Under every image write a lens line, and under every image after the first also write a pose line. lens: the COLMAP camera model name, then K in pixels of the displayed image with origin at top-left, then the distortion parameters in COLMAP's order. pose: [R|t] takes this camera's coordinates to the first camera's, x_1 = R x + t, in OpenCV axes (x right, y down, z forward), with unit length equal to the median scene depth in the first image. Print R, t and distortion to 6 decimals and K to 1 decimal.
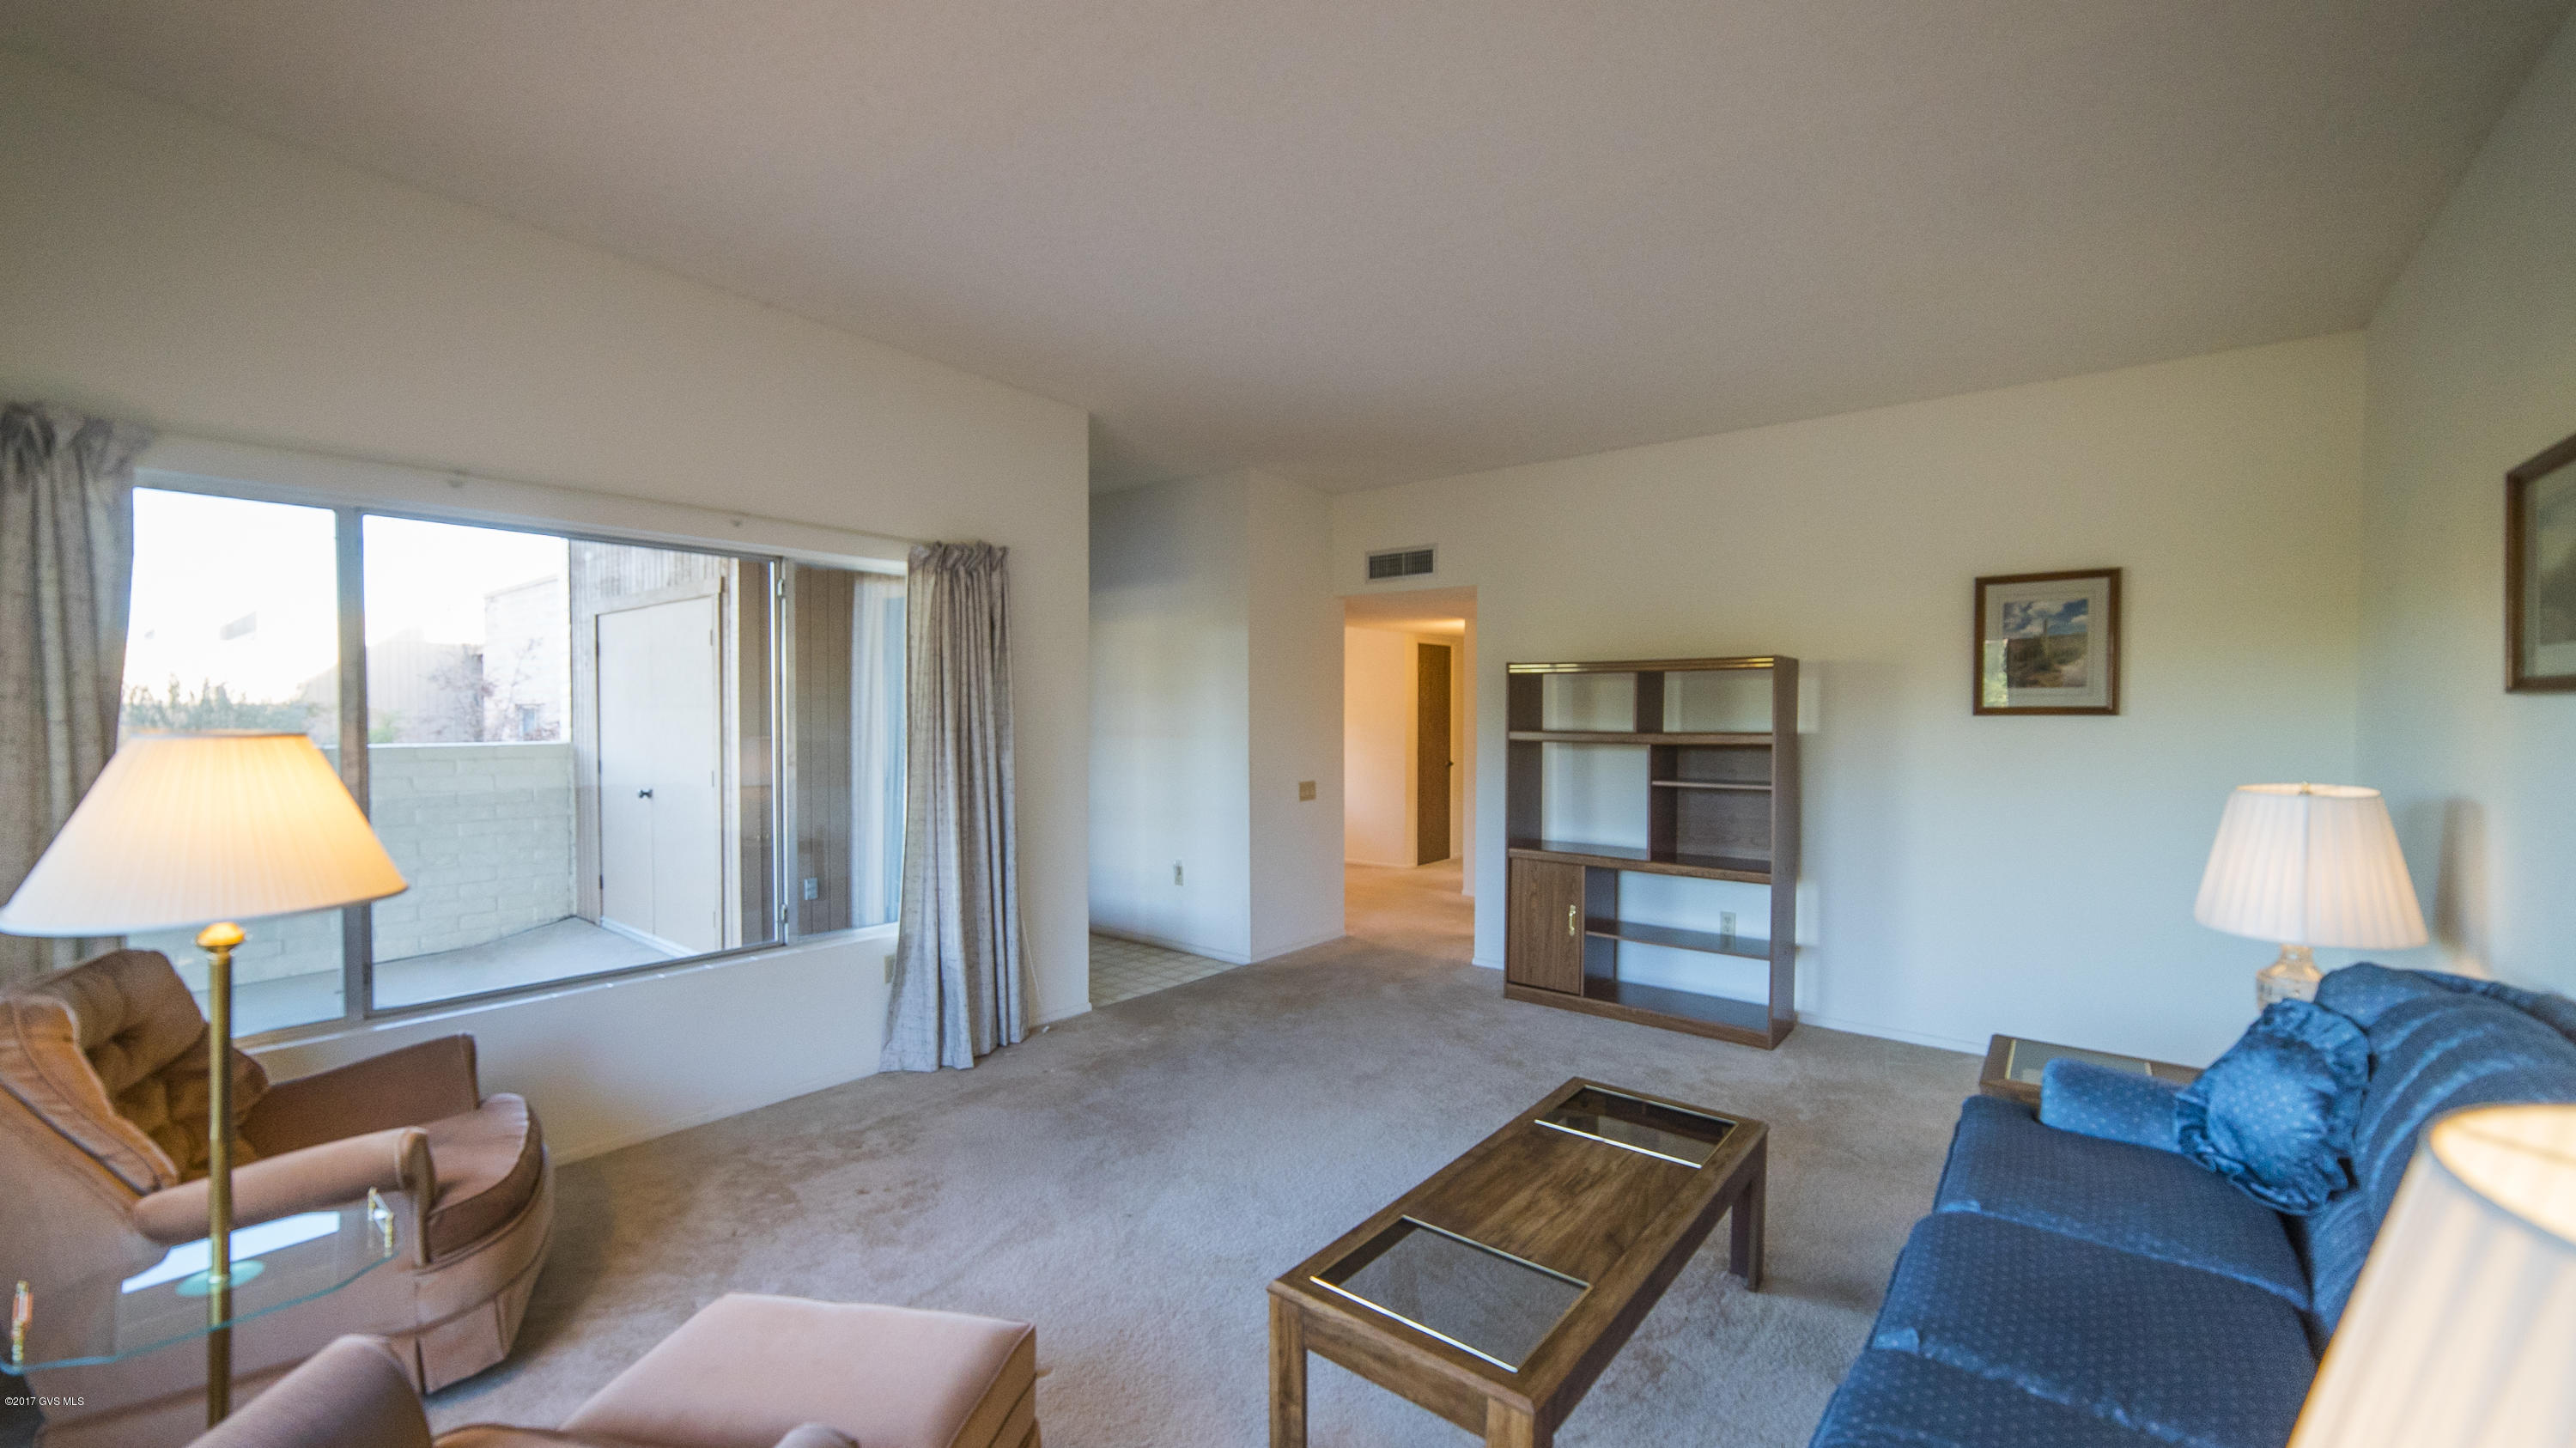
lens RADIAL K [[1012.9, 0, 1276.5], [0, 1012.9, 725.2], [0, 0, 1]] dist [-0.010330, 0.000563]
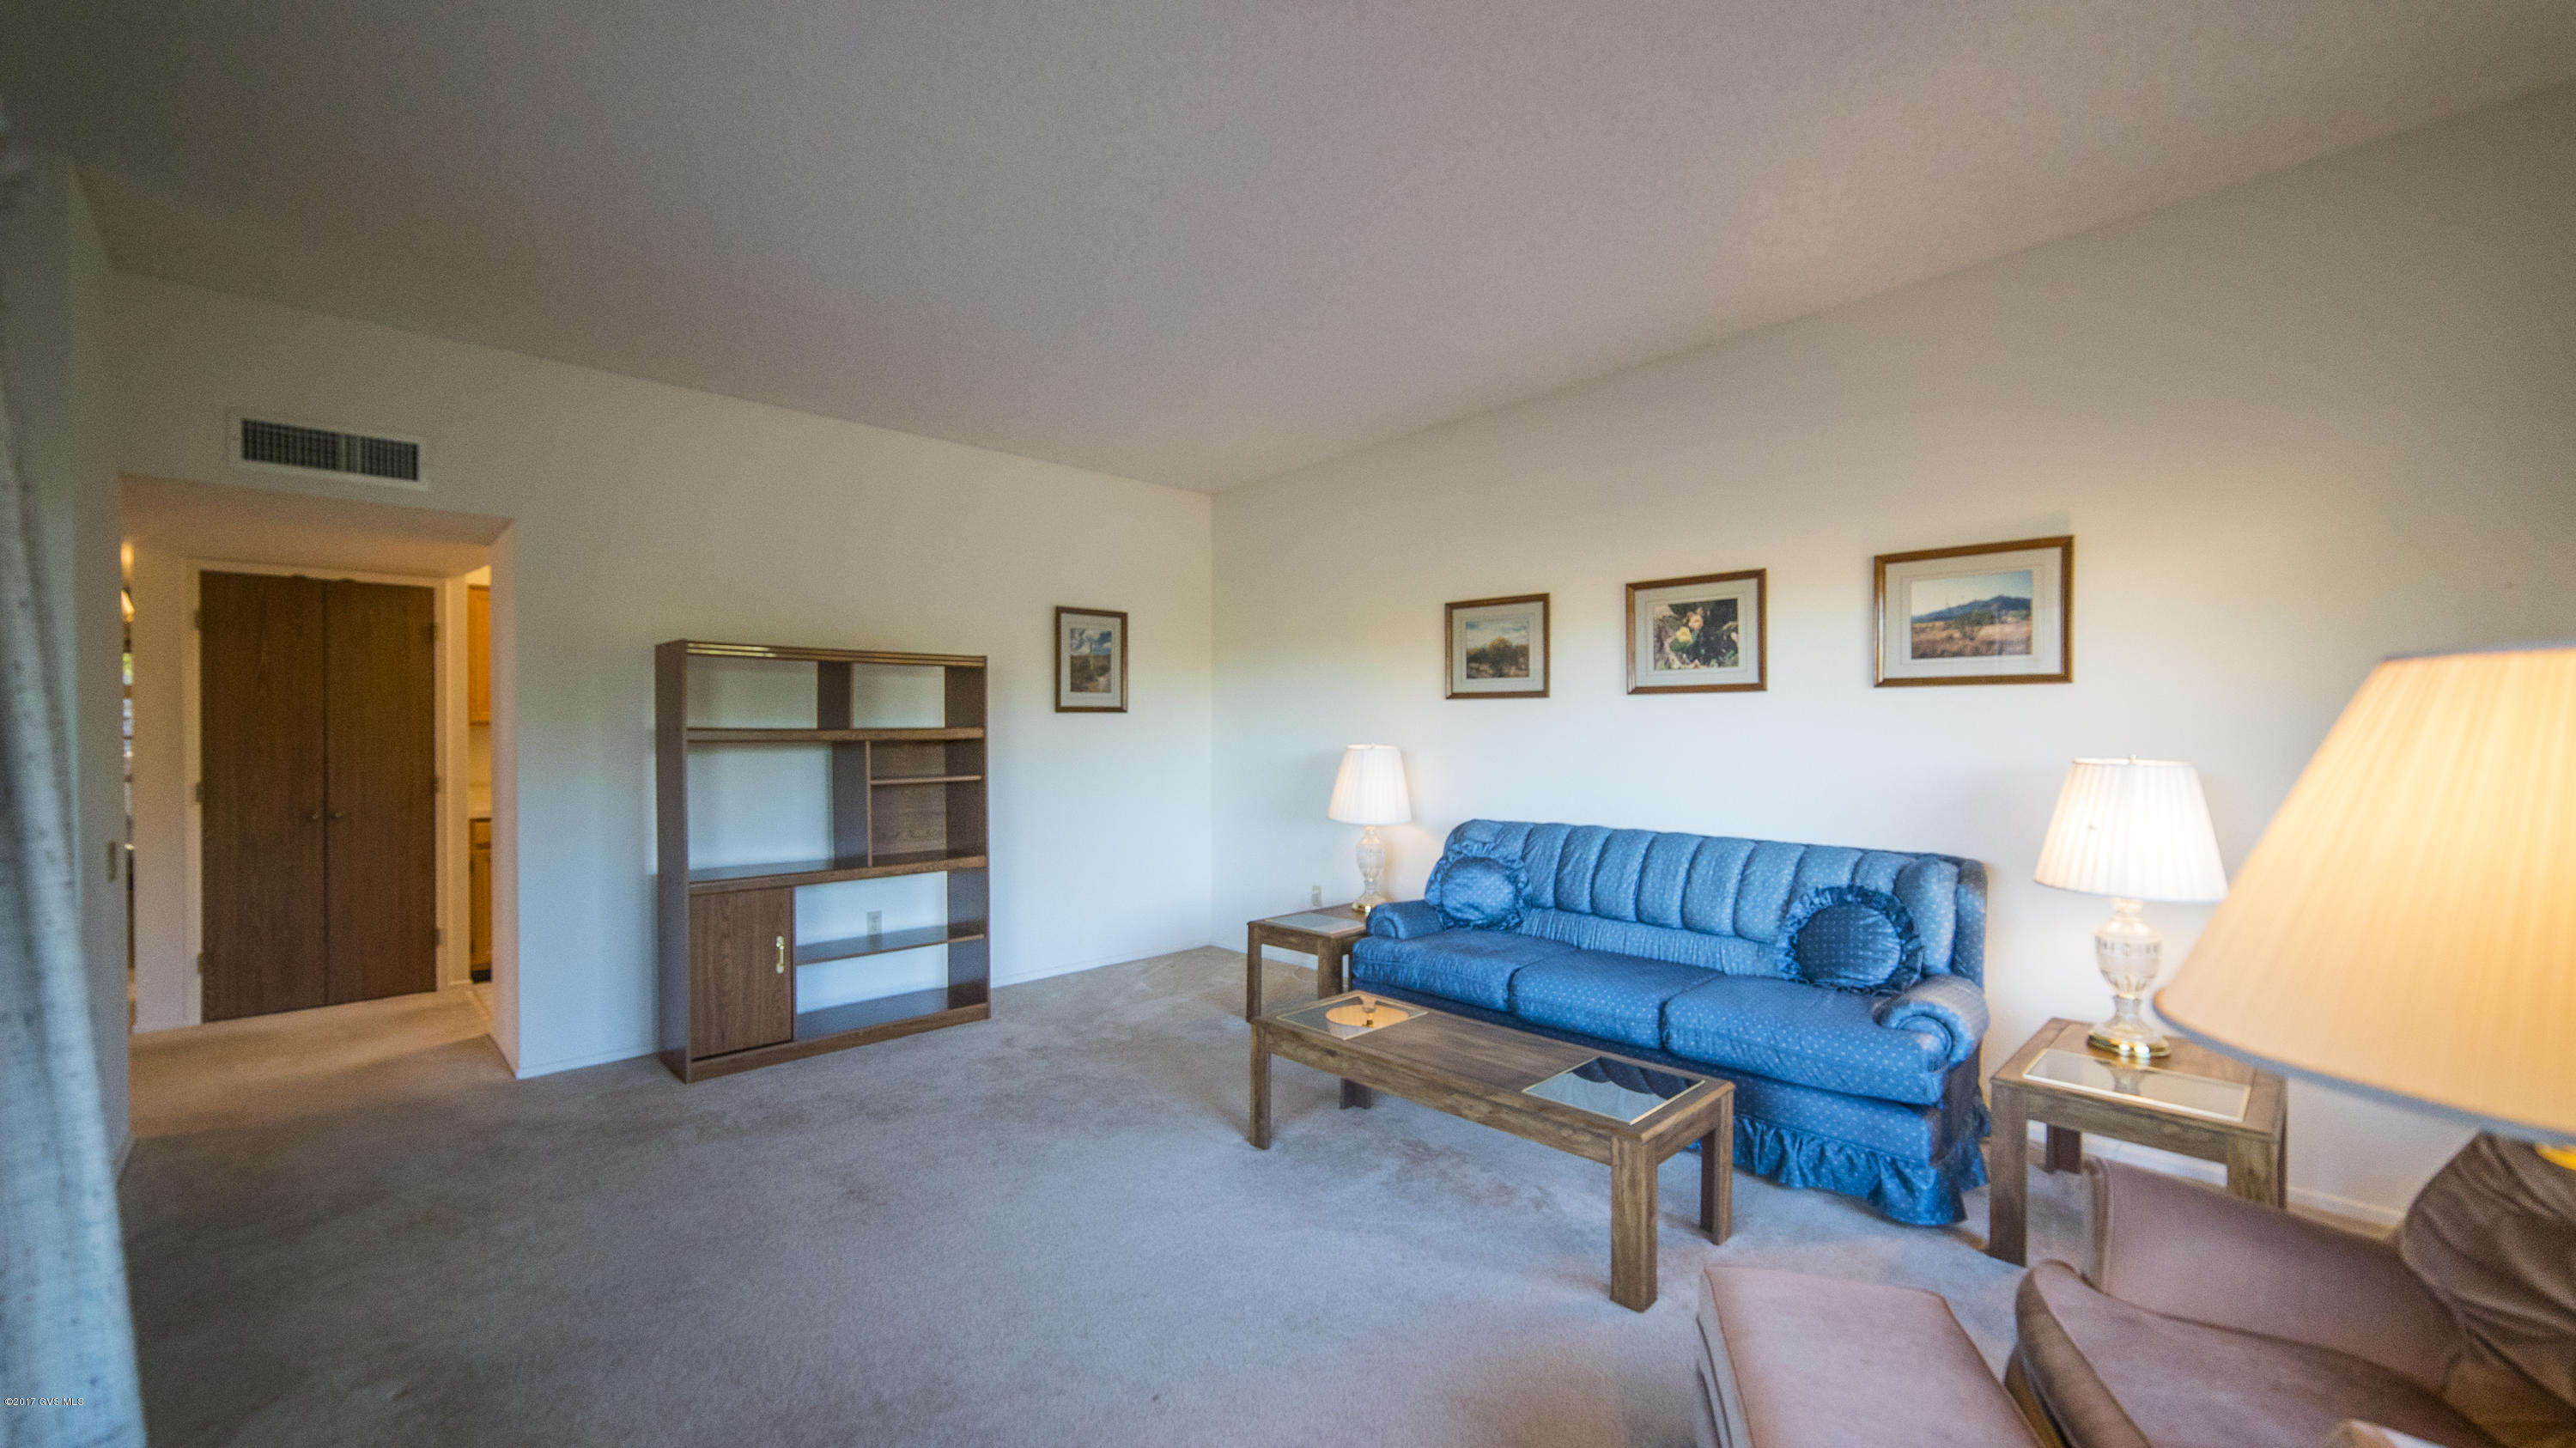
lens RADIAL K [[1012.9, 0, 1276.5], [0, 1012.9, 725.2], [0, 0, 1]] dist [-0.010330, 0.000563]
pose [[0.117051, 0.002535, 0.993123, -0.512548], [0.019387, 0.999800, -0.004837, 0.016734], [-0.992937, 0.019820, 0.116979, 0.517286]]
